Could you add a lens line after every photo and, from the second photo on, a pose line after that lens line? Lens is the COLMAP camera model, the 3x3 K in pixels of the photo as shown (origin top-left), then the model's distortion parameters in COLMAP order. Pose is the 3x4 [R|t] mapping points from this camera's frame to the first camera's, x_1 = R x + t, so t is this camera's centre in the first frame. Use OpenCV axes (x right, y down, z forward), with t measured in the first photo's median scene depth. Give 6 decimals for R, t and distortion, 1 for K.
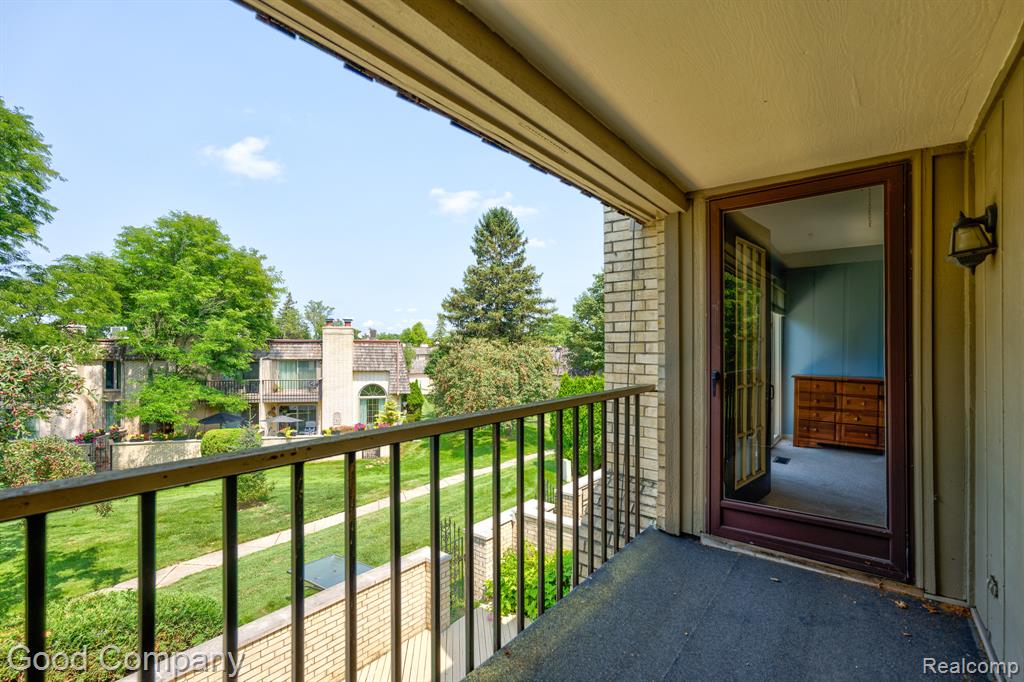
lens RADIAL K [[528.2, 0, 546.7], [0, 528.2, 346.1], [0, 0, 1]] dist [-0.005825, 0.000492]
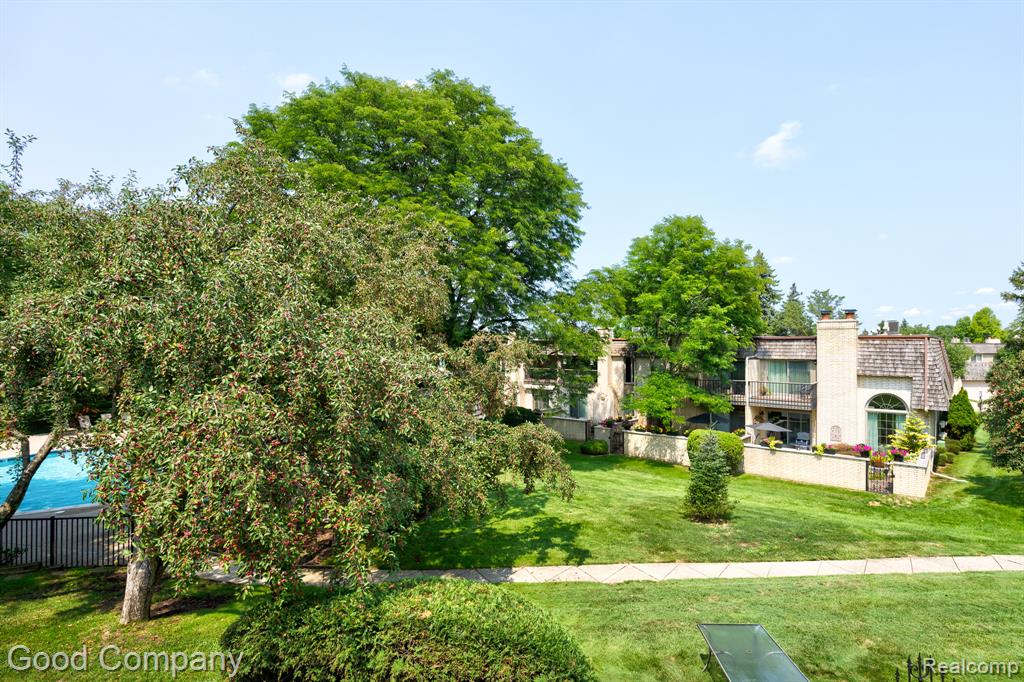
lens RADIAL K [[528.2, 0, 546.7], [0, 528.2, 346.1], [0, 0, 1]] dist [-0.005825, 0.000492]
pose [[0.550969, -0.001157, -0.834525, 0.033967], [0.009065, 0.999948, 0.004599, -0.004260], [0.834476, -0.010099, 0.550951, 0.207339]]
